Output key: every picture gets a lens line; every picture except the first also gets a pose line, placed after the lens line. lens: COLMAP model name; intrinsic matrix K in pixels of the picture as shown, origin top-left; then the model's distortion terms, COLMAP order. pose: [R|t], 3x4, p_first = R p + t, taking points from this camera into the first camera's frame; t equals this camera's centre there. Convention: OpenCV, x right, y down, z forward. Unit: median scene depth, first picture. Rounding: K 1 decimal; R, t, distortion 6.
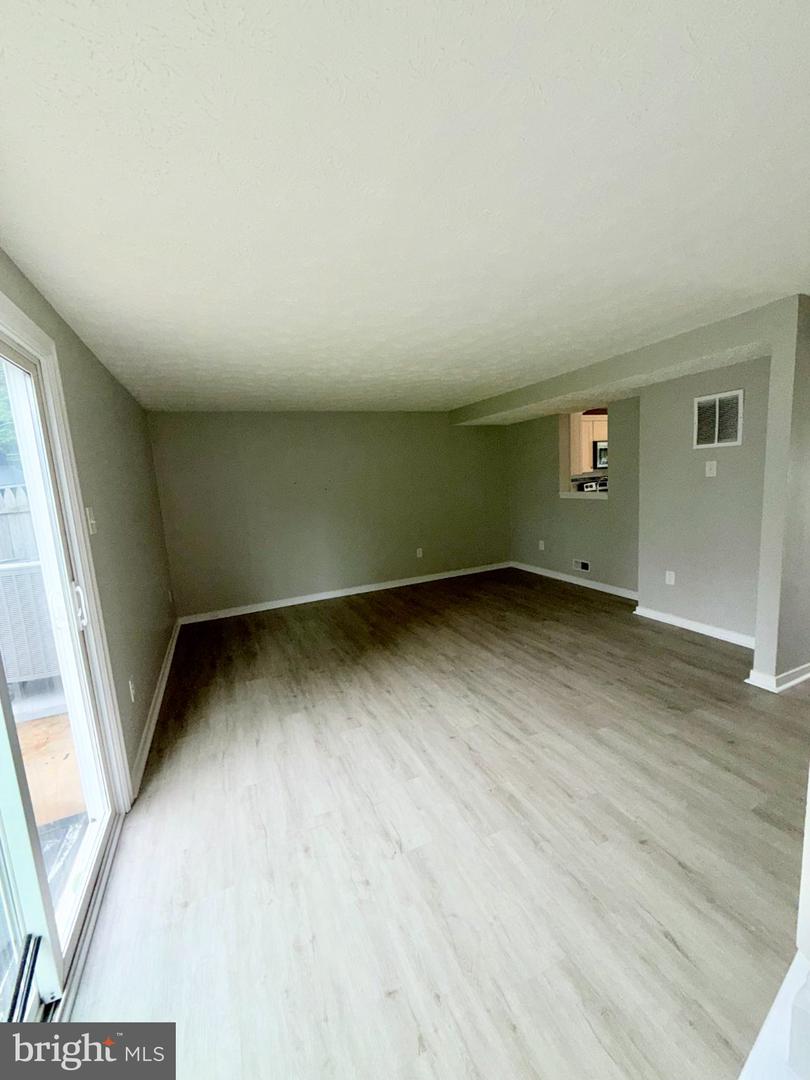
lens RADIAL K [[430.6, 0, 402.8], [0, 430.6, 535.7], [0, 0, 1]] dist [-0.001663, 0.000740]
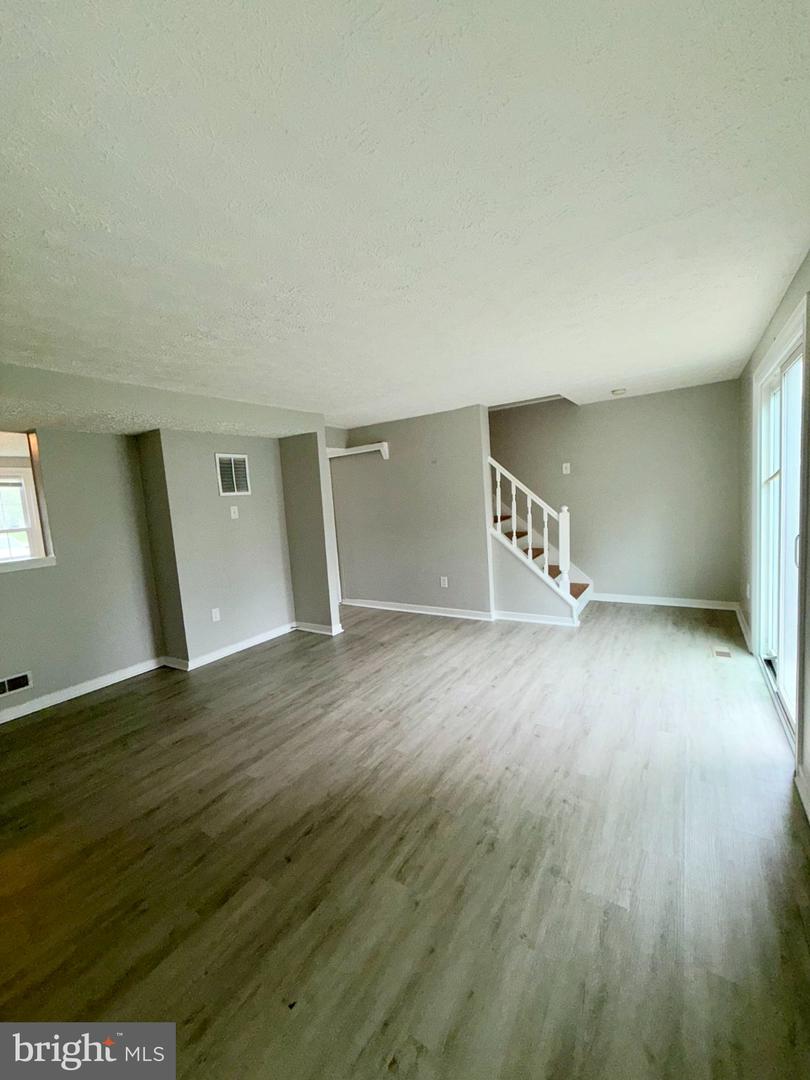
lens RADIAL K [[430.6, 0, 405.7], [0, 430.6, 535.2], [0, 0, 1]] dist [-0.001663, 0.000740]
pose [[-0.541990, 0.028144, 0.839913, -0.605246], [0.219913, 0.969363, 0.109427, -0.120679], [-0.811101, 0.244017, -0.531574, 1.295367]]
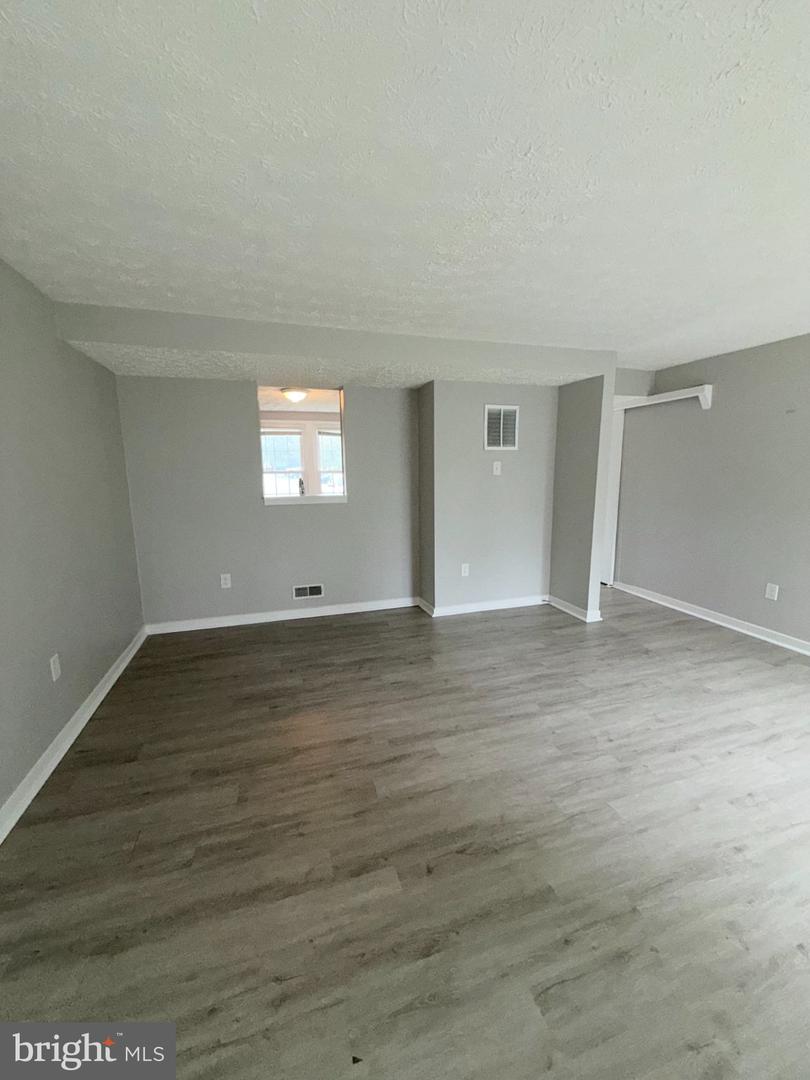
lens RADIAL K [[430.6, 0, 405.7], [0, 430.6, 535.1], [0, 0, 1]] dist [-0.001663, 0.000740]
pose [[0.097289, -0.090727, 0.991112, -0.500278], [0.139621, 0.987233, 0.076667, -0.101430], [-0.985414, 0.130922, 0.108715, 1.159290]]
